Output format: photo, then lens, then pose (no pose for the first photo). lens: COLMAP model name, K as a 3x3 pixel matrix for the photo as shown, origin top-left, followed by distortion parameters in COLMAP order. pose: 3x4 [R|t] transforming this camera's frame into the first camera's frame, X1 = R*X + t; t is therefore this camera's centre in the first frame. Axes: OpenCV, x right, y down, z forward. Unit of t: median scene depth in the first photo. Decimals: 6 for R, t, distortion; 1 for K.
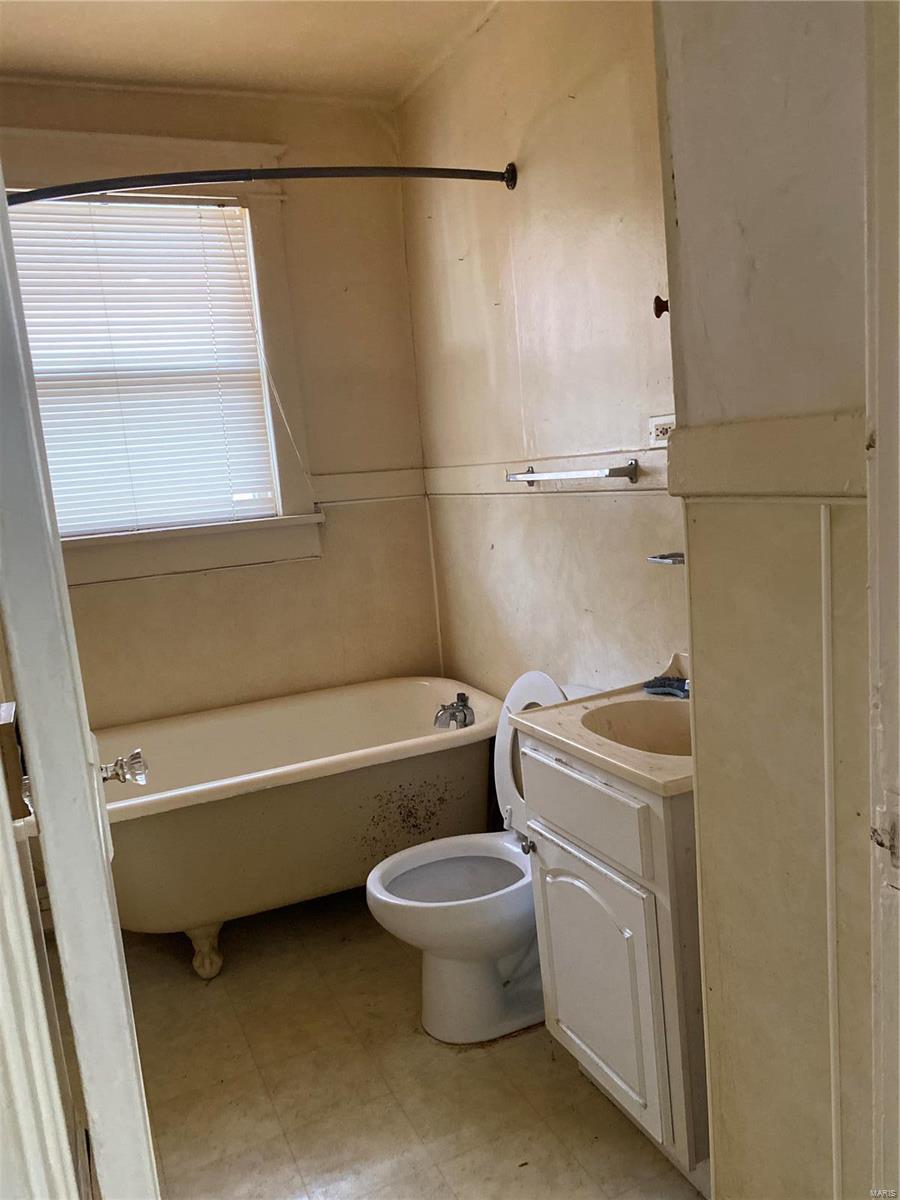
lens RADIAL K [[922.2, 0, 450.0], [0, 922.2, 600.0], [0, 0, 1]] dist [0.003250, -0.031411]
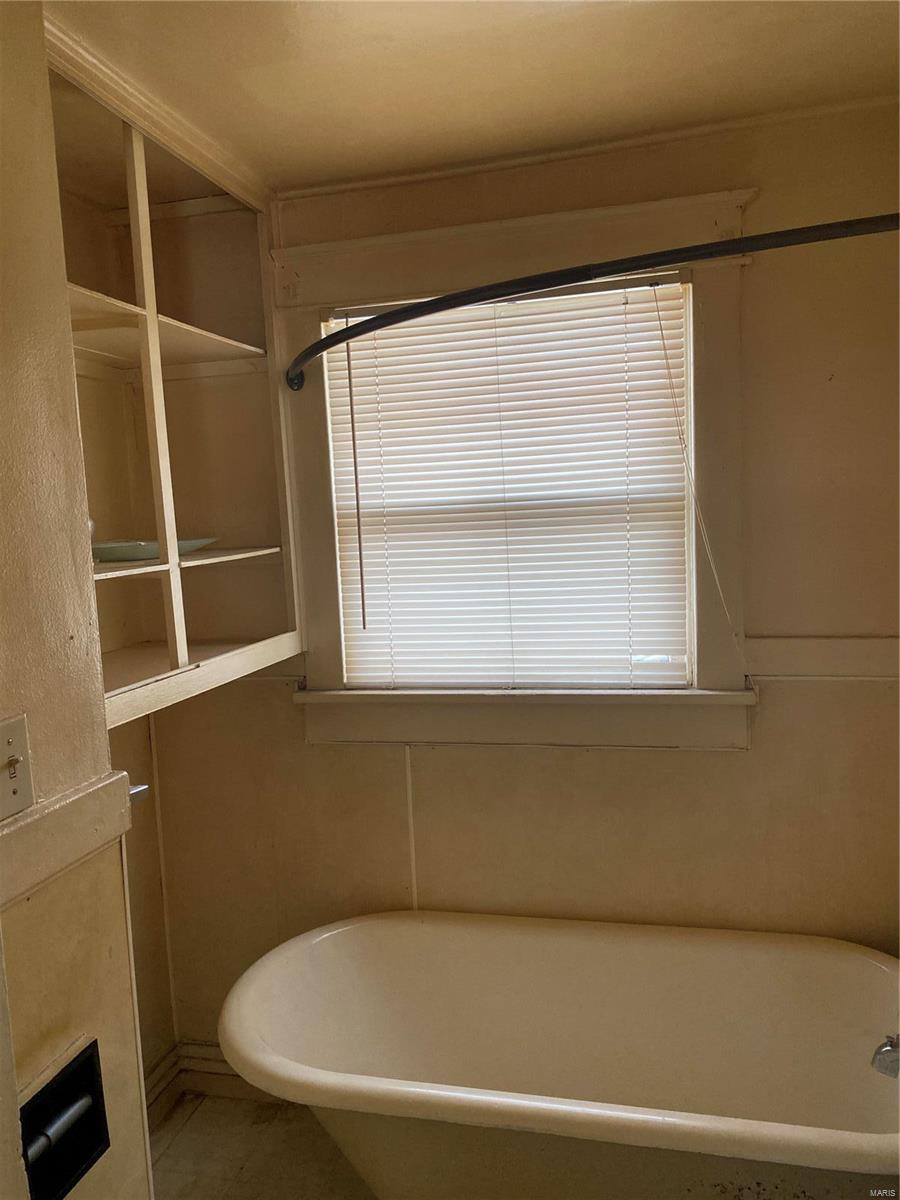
lens RADIAL K [[873.0, 0, 450.0], [0, 873.0, 600.0], [0, 0, 1]] dist [-0.000559, -0.004991]
pose [[0.775483, 0.104641, -0.622637, 0.098188], [-0.107369, 0.993662, 0.033269, -0.170683], [0.622172, 0.041052, 0.781804, 0.331829]]
